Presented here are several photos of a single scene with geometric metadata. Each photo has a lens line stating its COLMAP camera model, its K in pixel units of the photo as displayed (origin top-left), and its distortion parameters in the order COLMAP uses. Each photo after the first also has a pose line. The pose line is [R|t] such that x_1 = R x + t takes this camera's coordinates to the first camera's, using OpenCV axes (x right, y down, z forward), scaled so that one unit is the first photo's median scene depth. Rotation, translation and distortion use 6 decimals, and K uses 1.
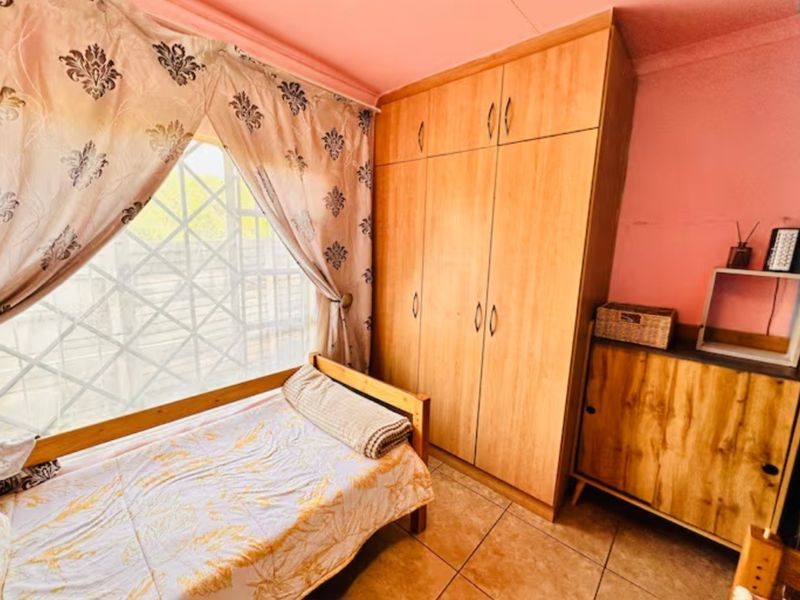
lens RADIAL K [[334.9, 0, 410.9], [0, 334.9, 299.7], [0, 0, 1]] dist [-0.000157, 0.000044]
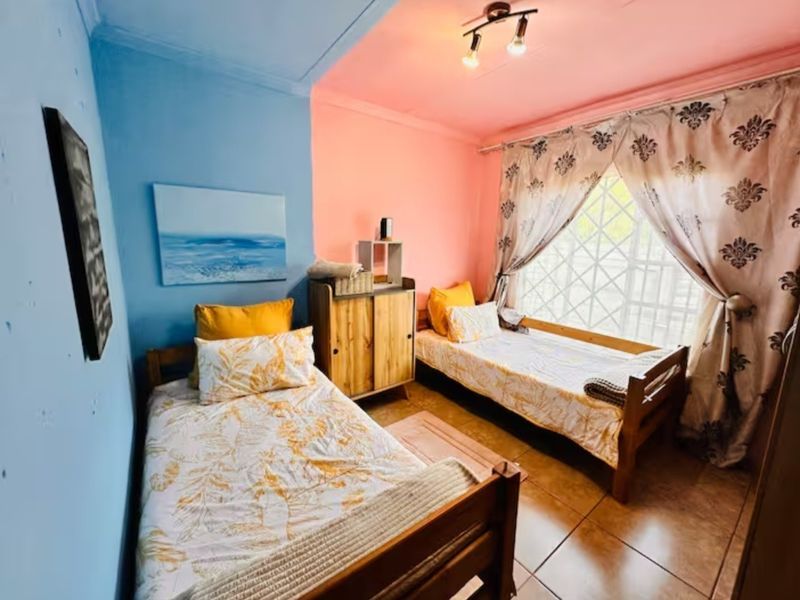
lens RADIAL K [[334.9, 0, 410.9], [0, 334.9, 299.7], [0, 0, 1]] dist [-0.000157, 0.000044]
pose [[-0.187644, 0.147245, -0.971138, 1.094127], [-0.189659, 0.964663, 0.182909, -0.006246], [0.963753, 0.218507, -0.153087, 0.376122]]
